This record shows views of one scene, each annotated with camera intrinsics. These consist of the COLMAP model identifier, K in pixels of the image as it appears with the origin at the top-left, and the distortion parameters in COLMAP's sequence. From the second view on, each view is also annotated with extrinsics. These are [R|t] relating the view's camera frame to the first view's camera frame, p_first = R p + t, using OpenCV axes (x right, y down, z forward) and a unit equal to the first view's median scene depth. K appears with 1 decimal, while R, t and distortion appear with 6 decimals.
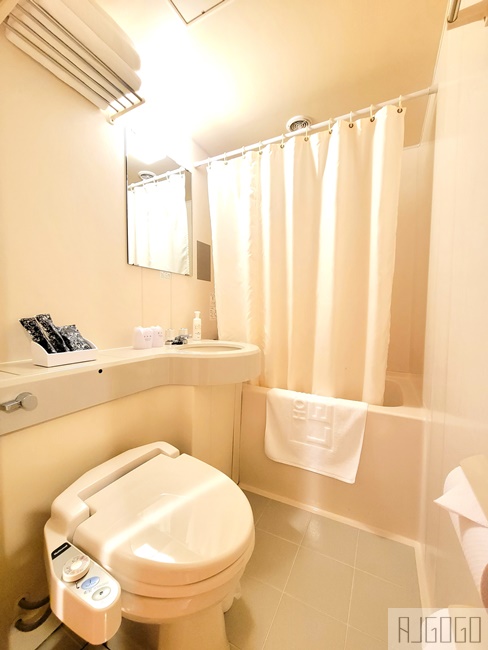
lens RADIAL K [[263.2, 0, 244.0], [0, 263.2, 325.0], [0, 0, 1]] dist [0.000590, 0.000055]
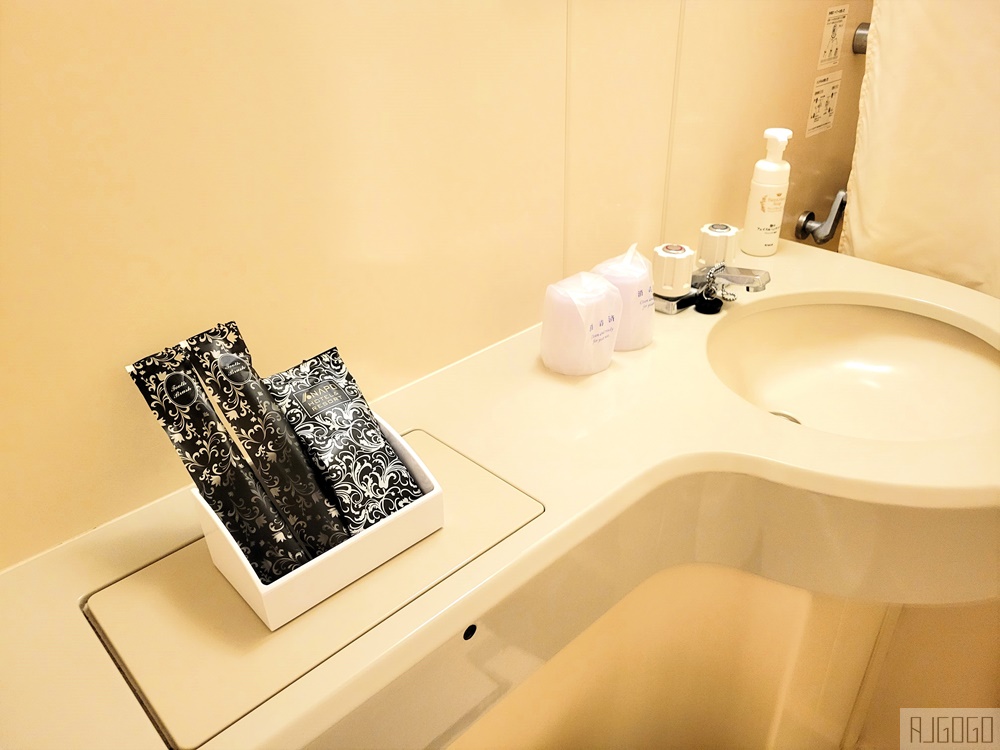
lens RADIAL K [[749.6, 0, 500.0], [0, 749.6, 375.0], [0, 0, 1]] dist [0.055029, -0.054696]
pose [[0.948119, 0.136872, -0.286943, -0.331608], [0.012261, 0.886164, 0.463210, -0.295177], [0.317679, -0.442696, 0.838511, 0.509741]]
